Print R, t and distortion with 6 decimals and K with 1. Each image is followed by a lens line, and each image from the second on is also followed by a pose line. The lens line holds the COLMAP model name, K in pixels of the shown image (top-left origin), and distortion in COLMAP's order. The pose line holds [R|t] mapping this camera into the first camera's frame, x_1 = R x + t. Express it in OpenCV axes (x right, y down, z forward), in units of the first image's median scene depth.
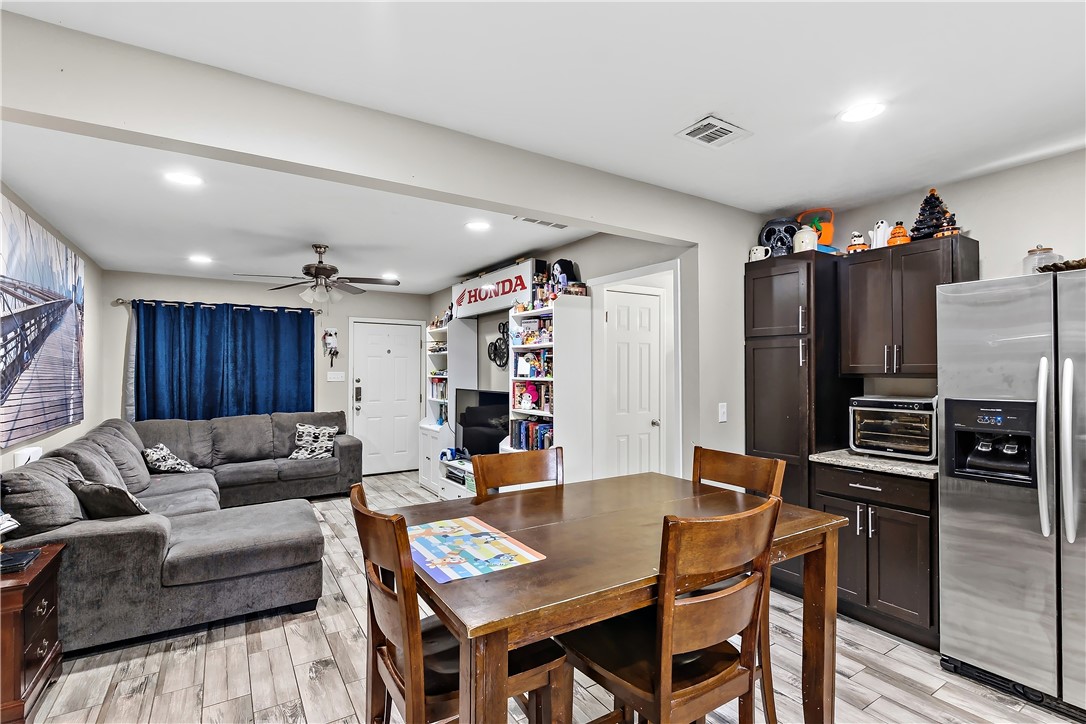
lens RADIAL K [[504.9, 0, 539.3], [0, 504.9, 368.5], [0, 0, 1]] dist [-0.004714, -0.000325]
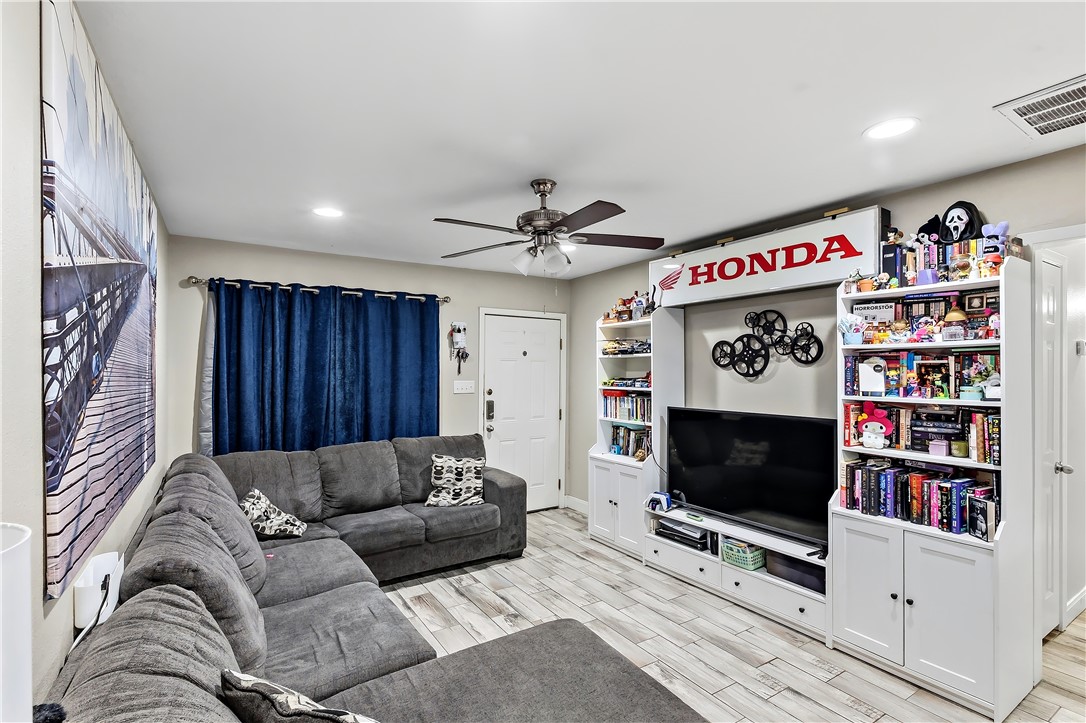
lens RADIAL K [[504.9, 0, 539.3], [0, 504.9, 368.0], [0, 0, 1]] dist [-0.004714, -0.000325]
pose [[0.999985, 0.002183, -0.004946, -0.437923], [-0.002202, 0.999991, -0.003747, -0.014287], [0.004937, 0.003758, 0.999981, 0.385892]]
